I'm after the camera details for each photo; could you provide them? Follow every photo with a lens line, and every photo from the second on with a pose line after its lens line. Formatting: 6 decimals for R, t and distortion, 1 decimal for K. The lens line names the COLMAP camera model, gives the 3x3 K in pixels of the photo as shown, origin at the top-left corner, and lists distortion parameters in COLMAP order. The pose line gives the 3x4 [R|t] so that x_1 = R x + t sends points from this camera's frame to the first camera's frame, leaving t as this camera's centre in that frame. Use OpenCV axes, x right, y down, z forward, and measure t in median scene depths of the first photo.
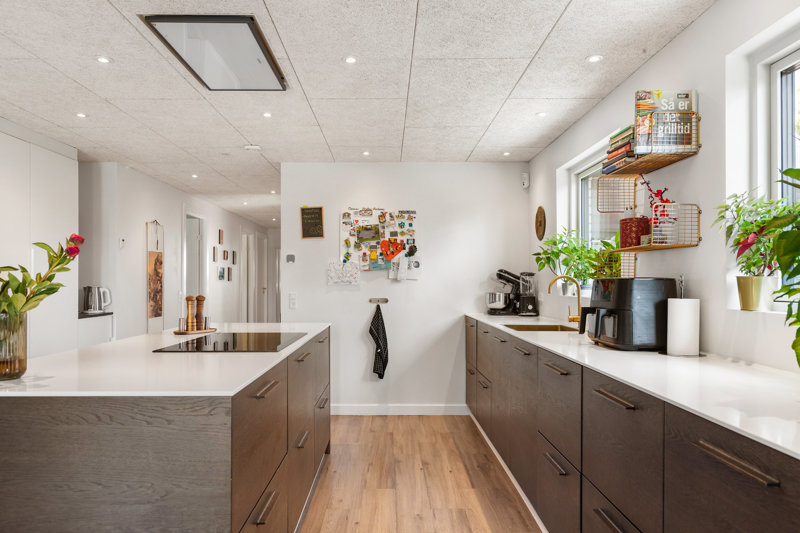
lens RADIAL K [[530.7, 0, 400.0], [0, 530.7, 266.5], [0, 0, 1]] dist [-0.005963, -0.003387]
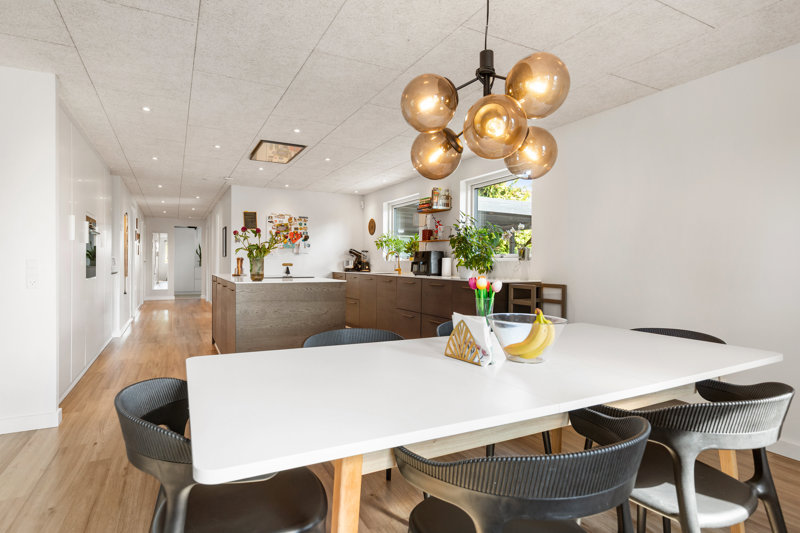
lens RADIAL K [[449.9, 0, 373.4], [0, 449.9, 255.2], [0, 0, 1]] dist [0.001305, 0.000105]
pose [[0.896442, 0.009561, 0.443058, -0.484390], [-0.014493, 0.999865, 0.007747, 0.015615], [-0.442925, -0.013366, 0.896459, -0.554566]]
